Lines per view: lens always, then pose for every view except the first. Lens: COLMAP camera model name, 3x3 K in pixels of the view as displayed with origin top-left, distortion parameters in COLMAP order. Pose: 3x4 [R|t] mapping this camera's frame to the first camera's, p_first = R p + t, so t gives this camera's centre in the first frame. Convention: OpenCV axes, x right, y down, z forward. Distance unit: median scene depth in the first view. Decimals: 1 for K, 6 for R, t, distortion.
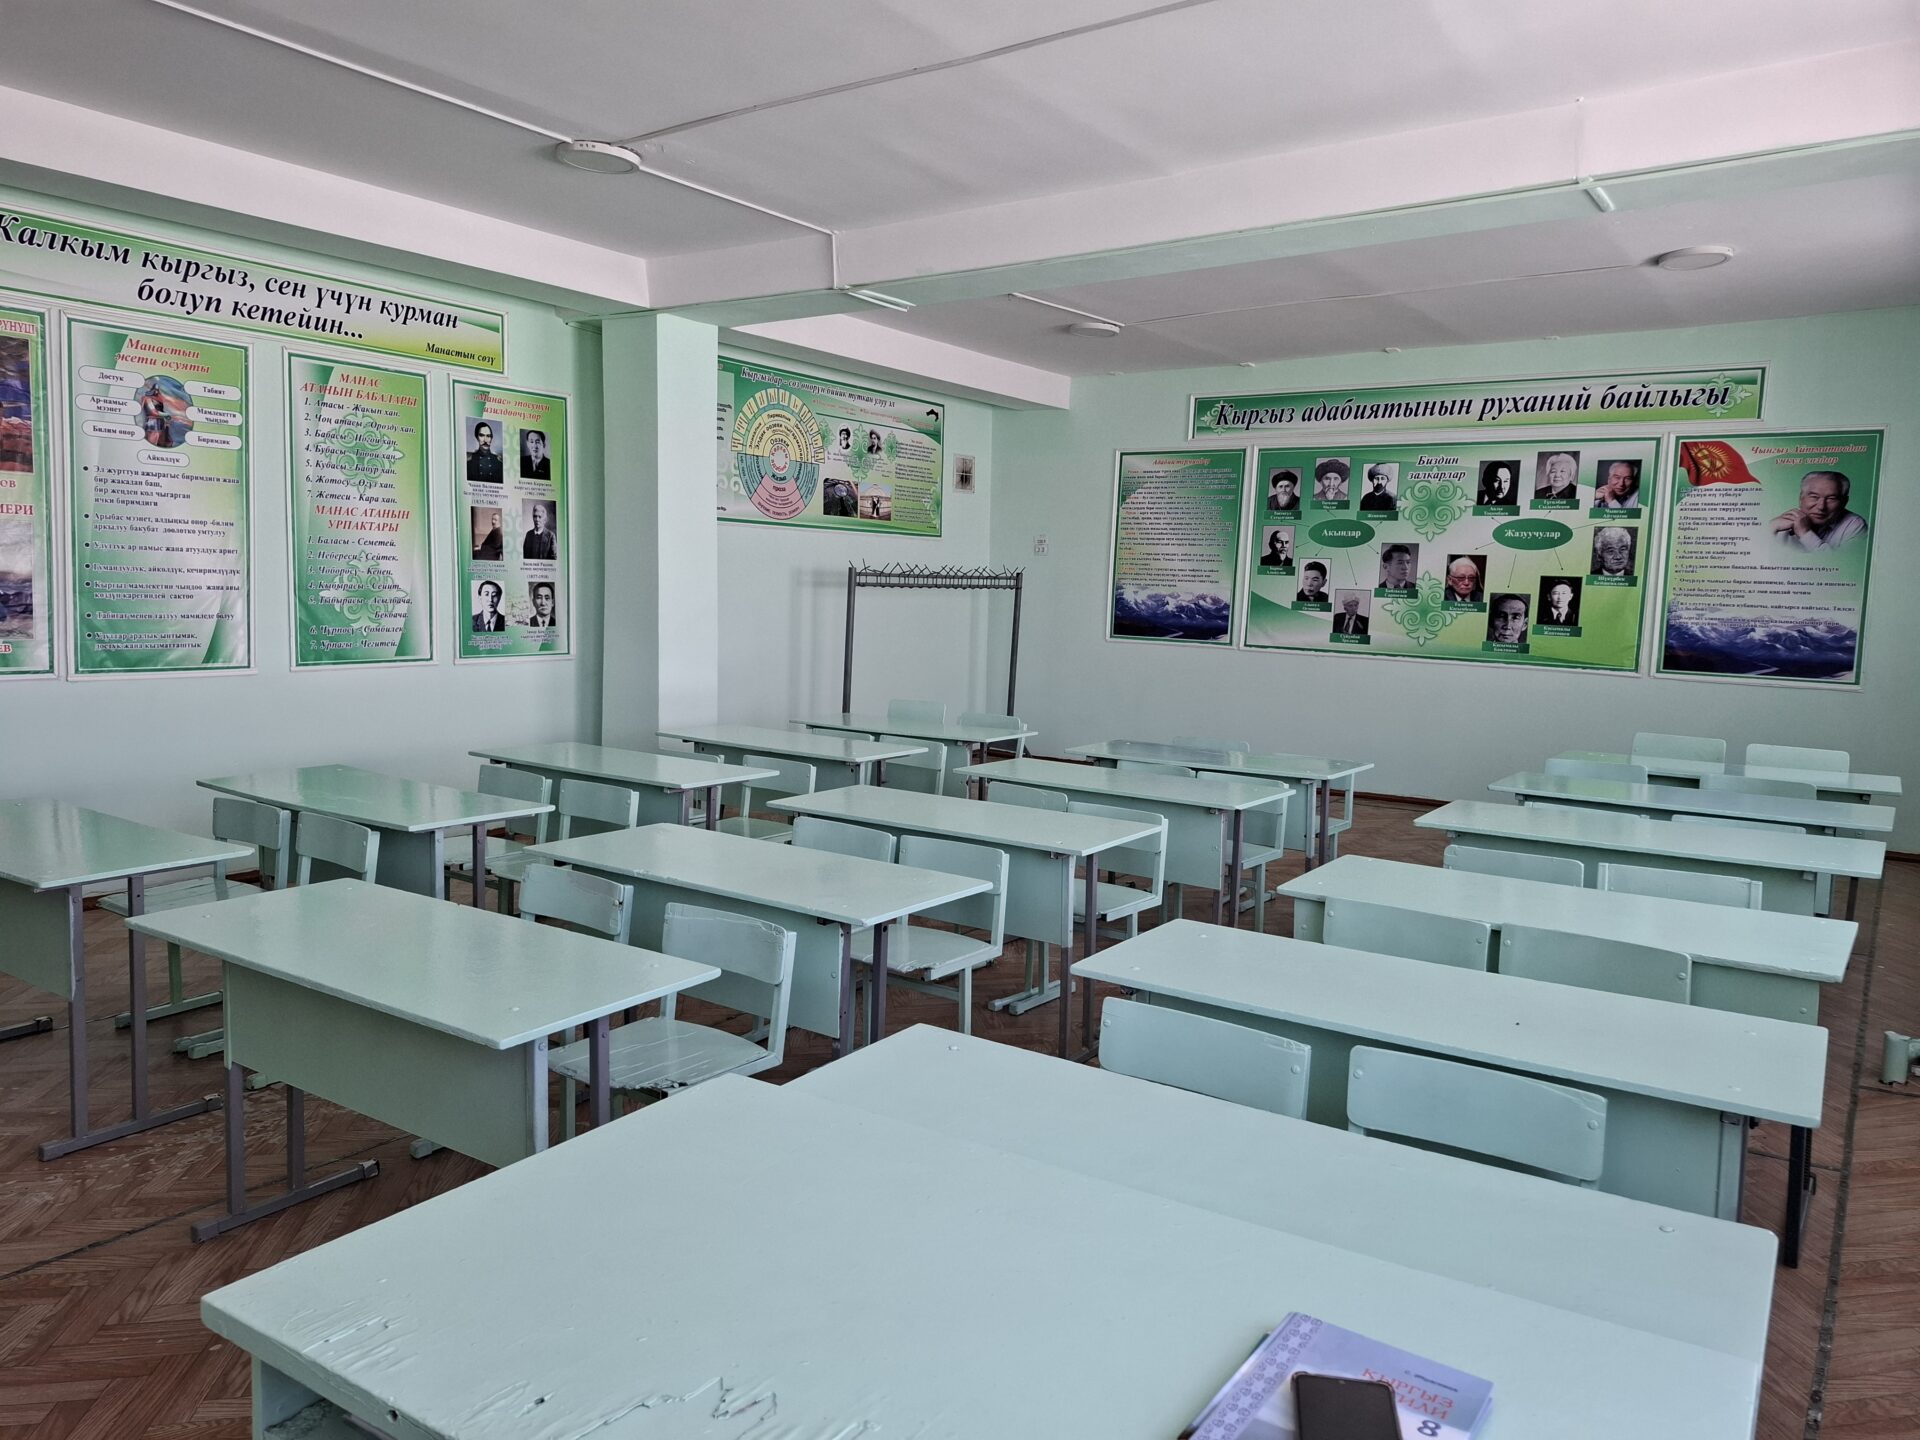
lens RADIAL K [[1334.3, 0, 950.3], [0, 1334.3, 700.5], [0, 0, 1]] dist [0.078796, -0.094981]
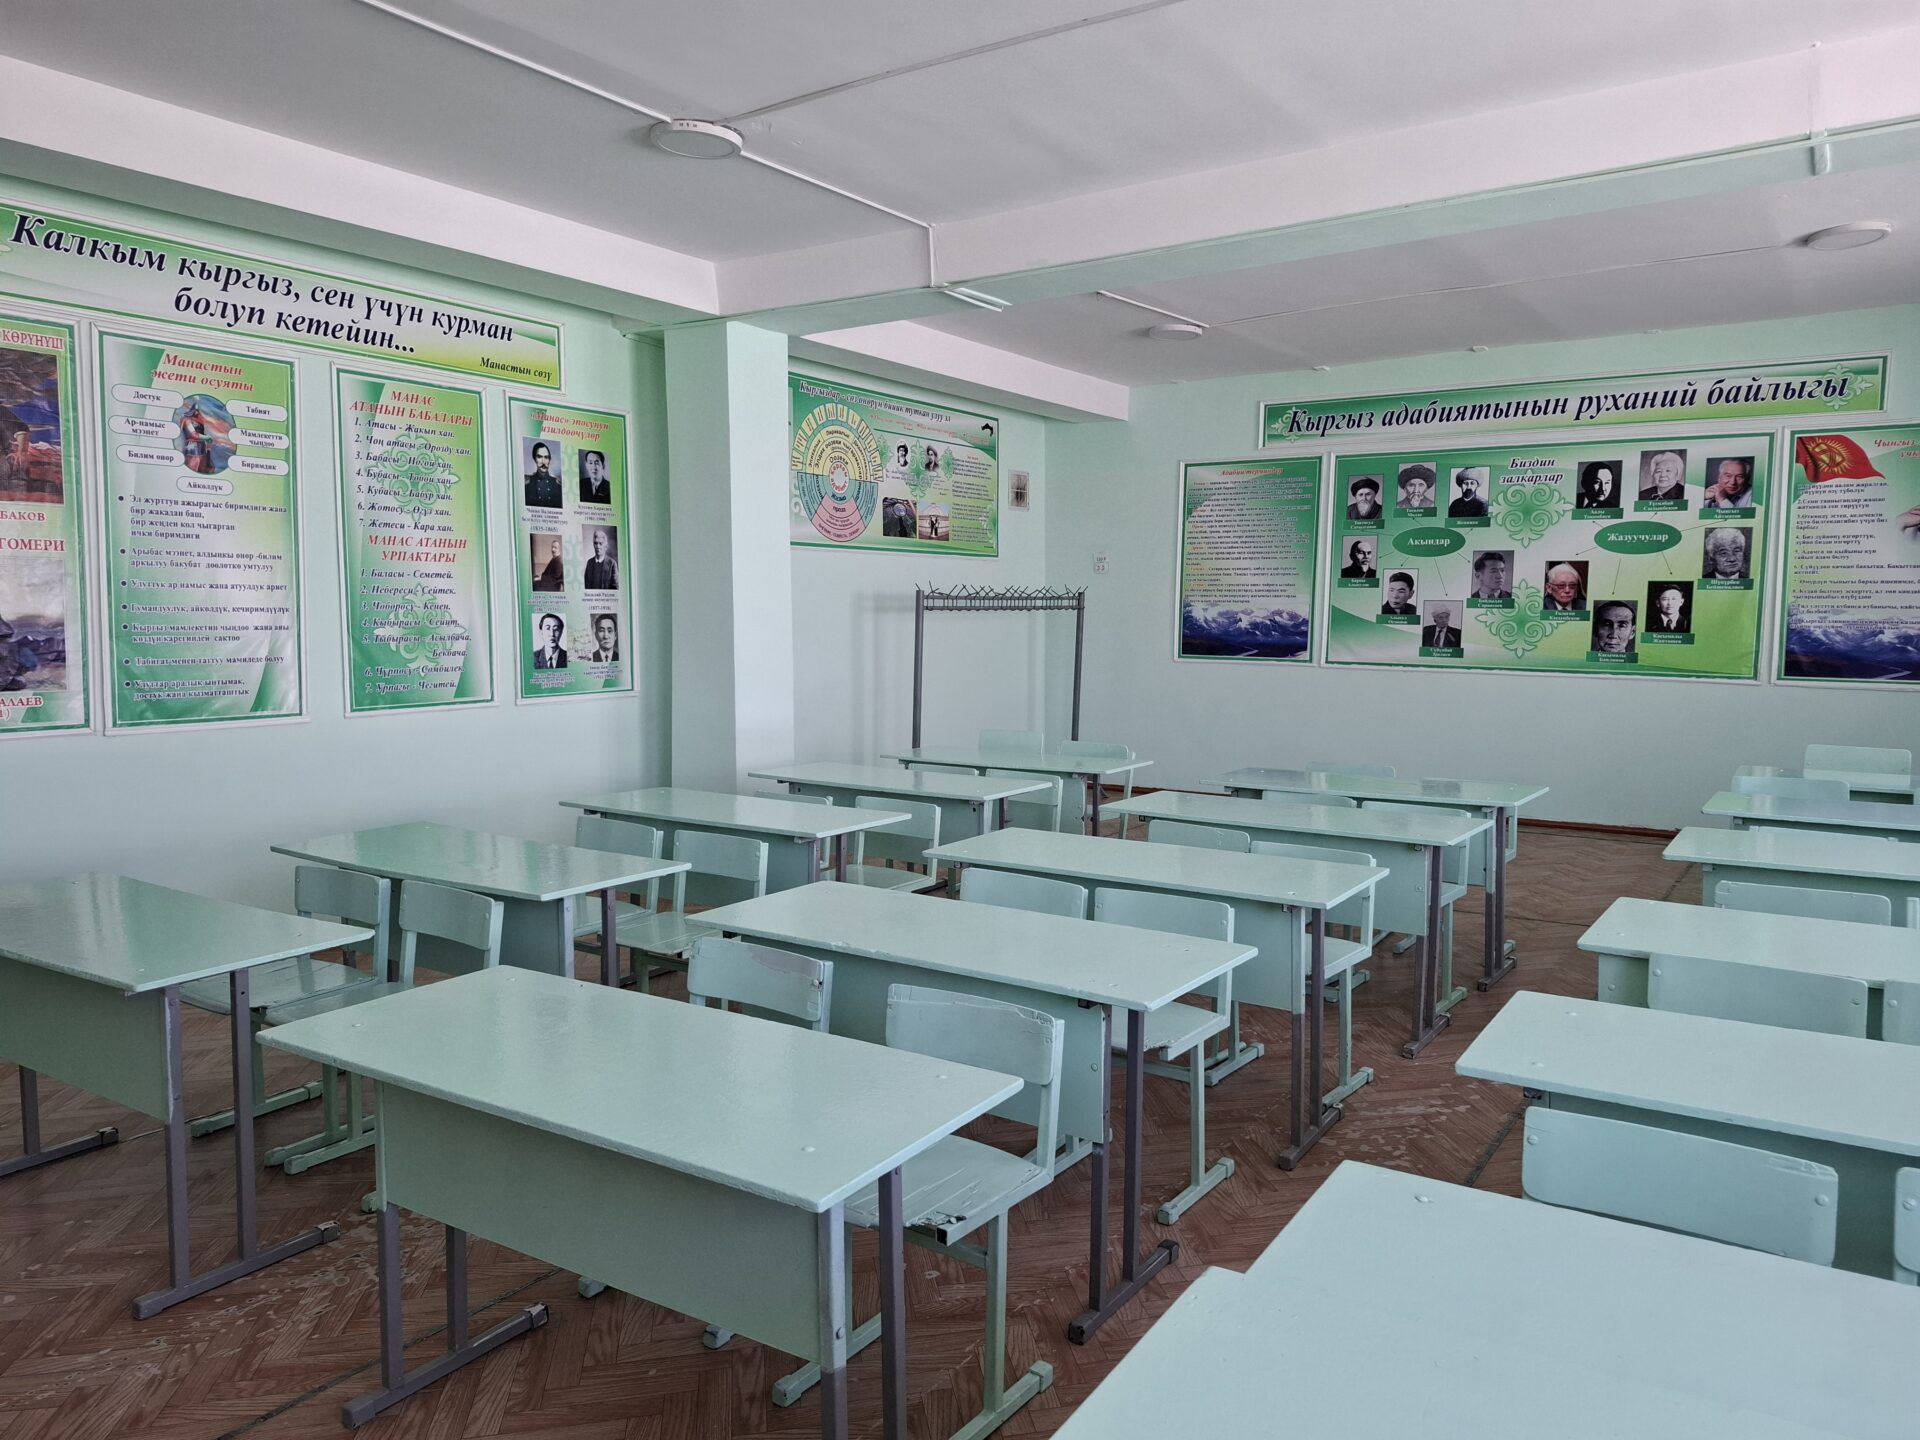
lens RADIAL K [[1334.3, 0, 965.2], [0, 1334.3, 707.6], [0, 0, 1]] dist [0.078796, -0.094981]
pose [[0.999387, -0.026753, 0.022570, -0.075154], [0.027055, 0.999547, -0.013174, -0.004209], [-0.022207, 0.013776, 0.999658, 0.067394]]
